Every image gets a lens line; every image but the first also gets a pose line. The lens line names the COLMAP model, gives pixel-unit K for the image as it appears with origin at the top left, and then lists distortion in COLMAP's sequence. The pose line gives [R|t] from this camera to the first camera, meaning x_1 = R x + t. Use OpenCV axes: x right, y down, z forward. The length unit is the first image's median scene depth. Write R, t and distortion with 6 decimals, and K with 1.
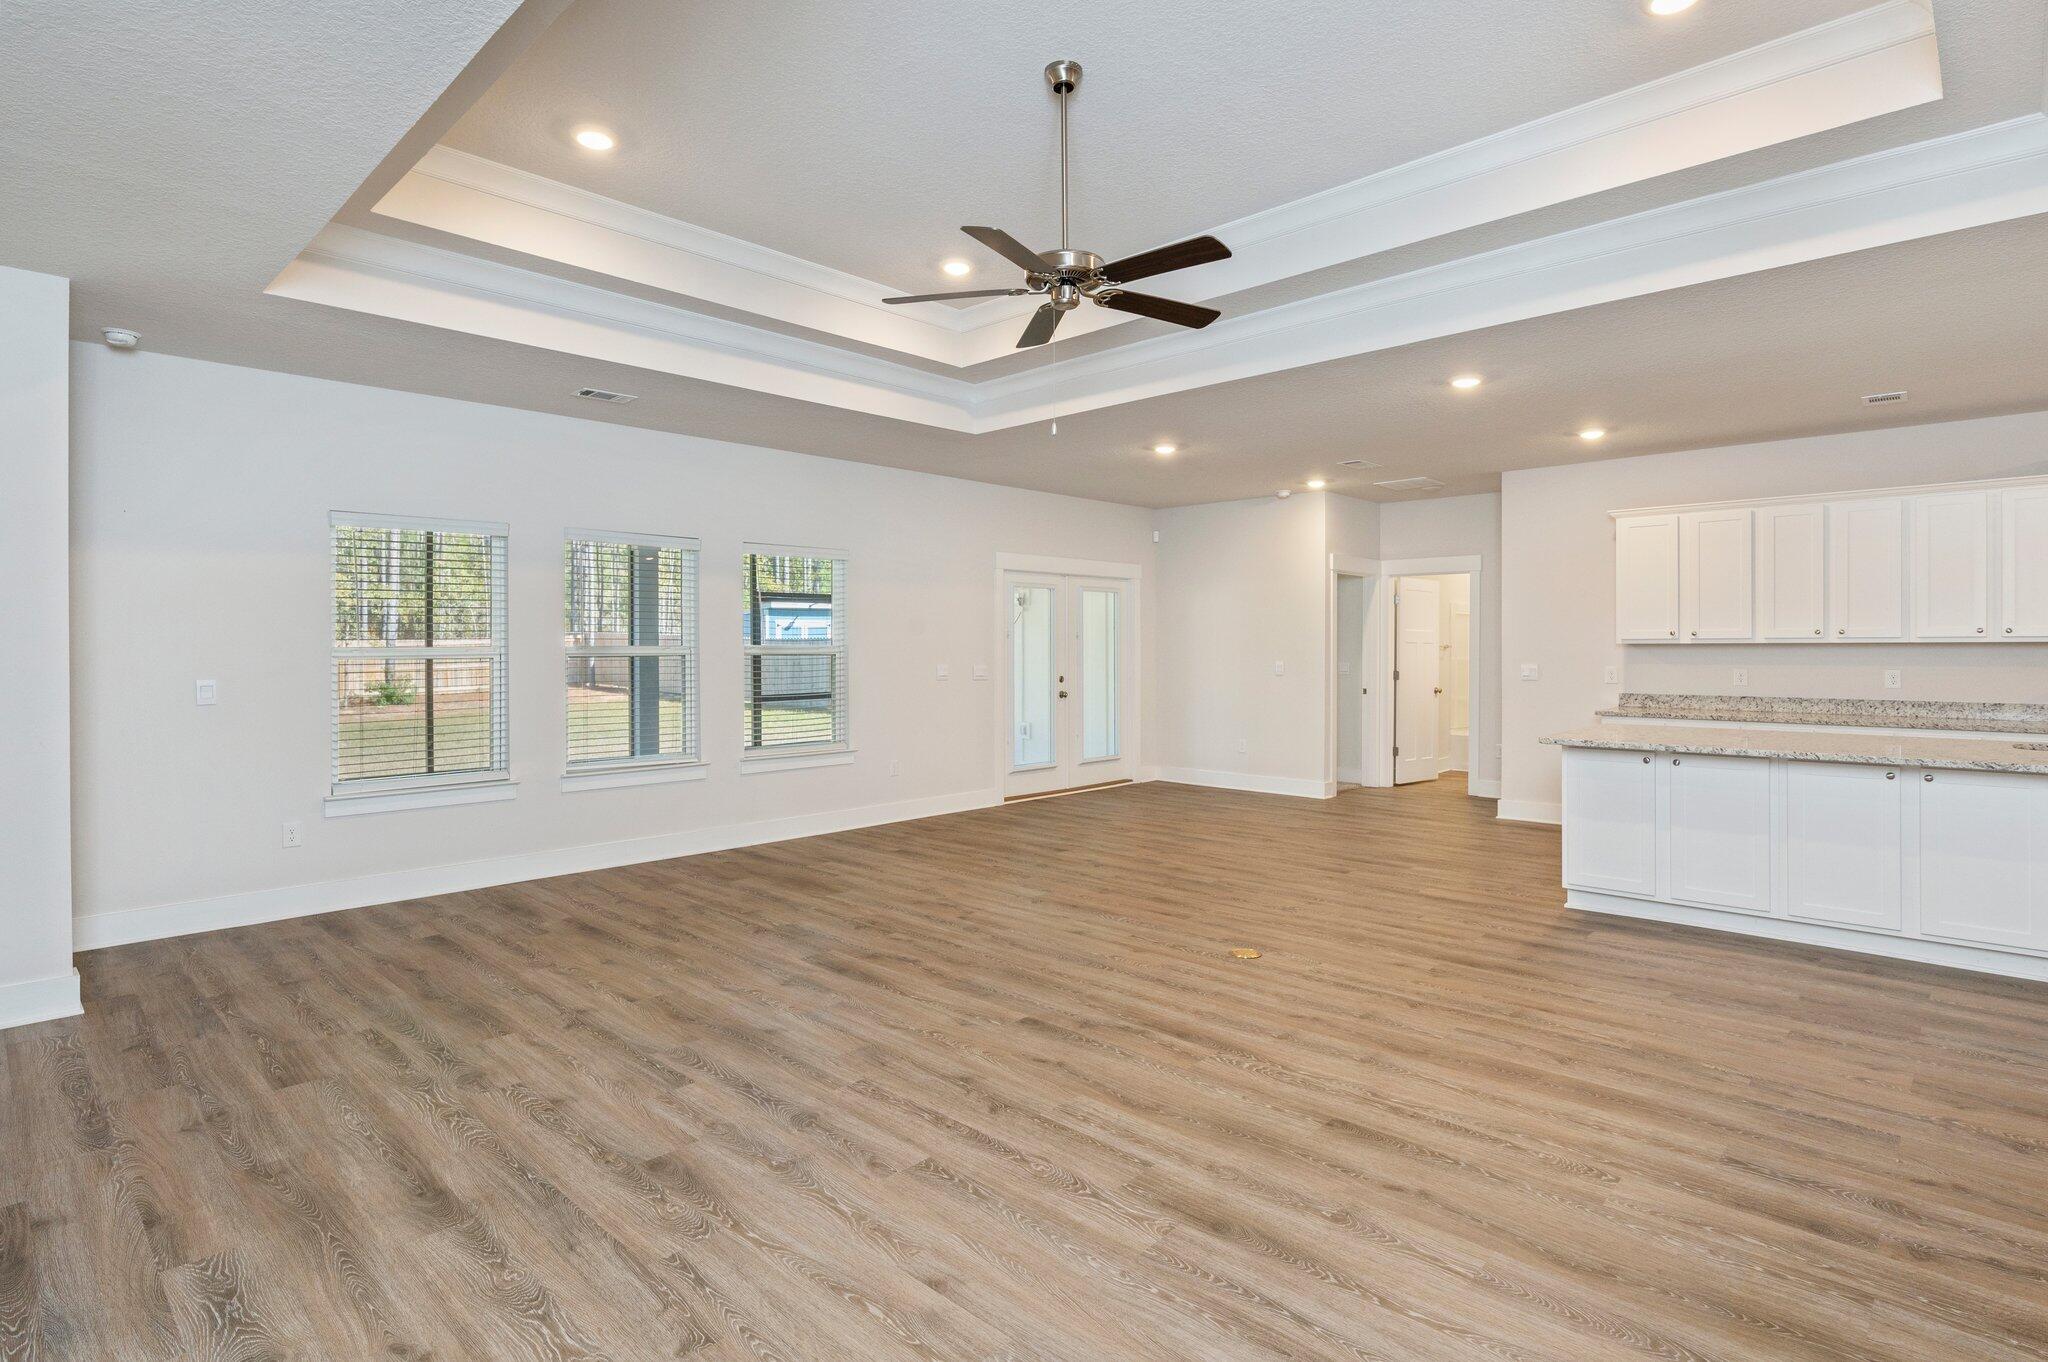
lens RADIAL K [[1029.6, 0, 1011.4], [0, 1029.6, 643.6], [0, 0, 1]] dist [-0.003381, 0.001810]
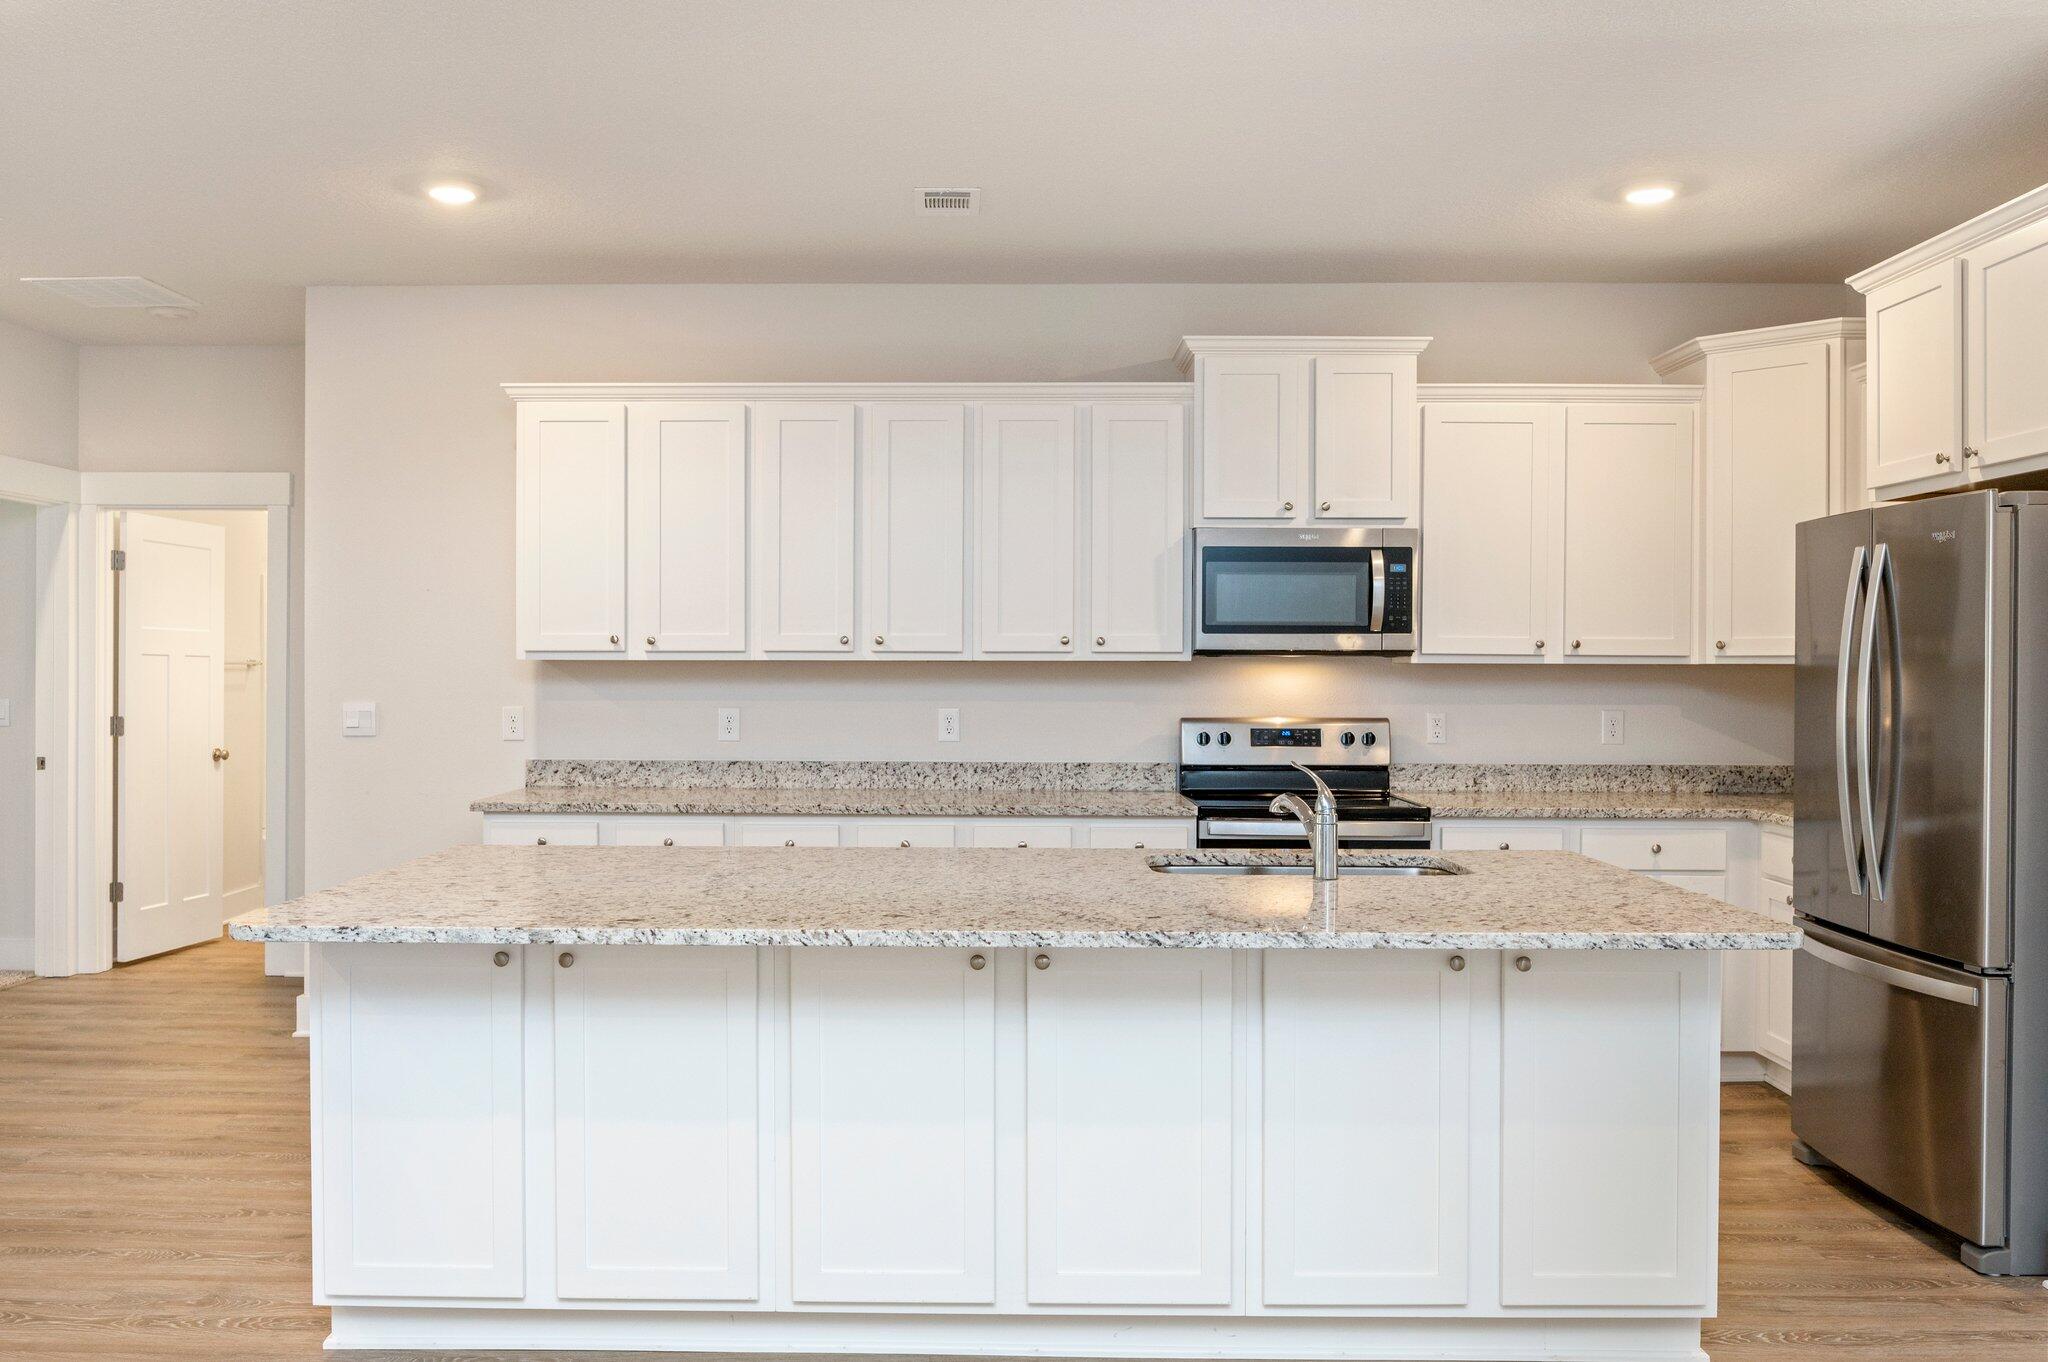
lens RADIAL K [[1645.1, 0, 1016.0], [0, 1645.1, 676.0], [0, 0, 1]] dist [-0.035256, -0.000436]
pose [[0.720940, -0.003537, 0.692989, 0.405610], [-0.005729, 0.999922, 0.011064, -0.004329], [-0.692974, -0.011947, 0.720864, 0.510040]]
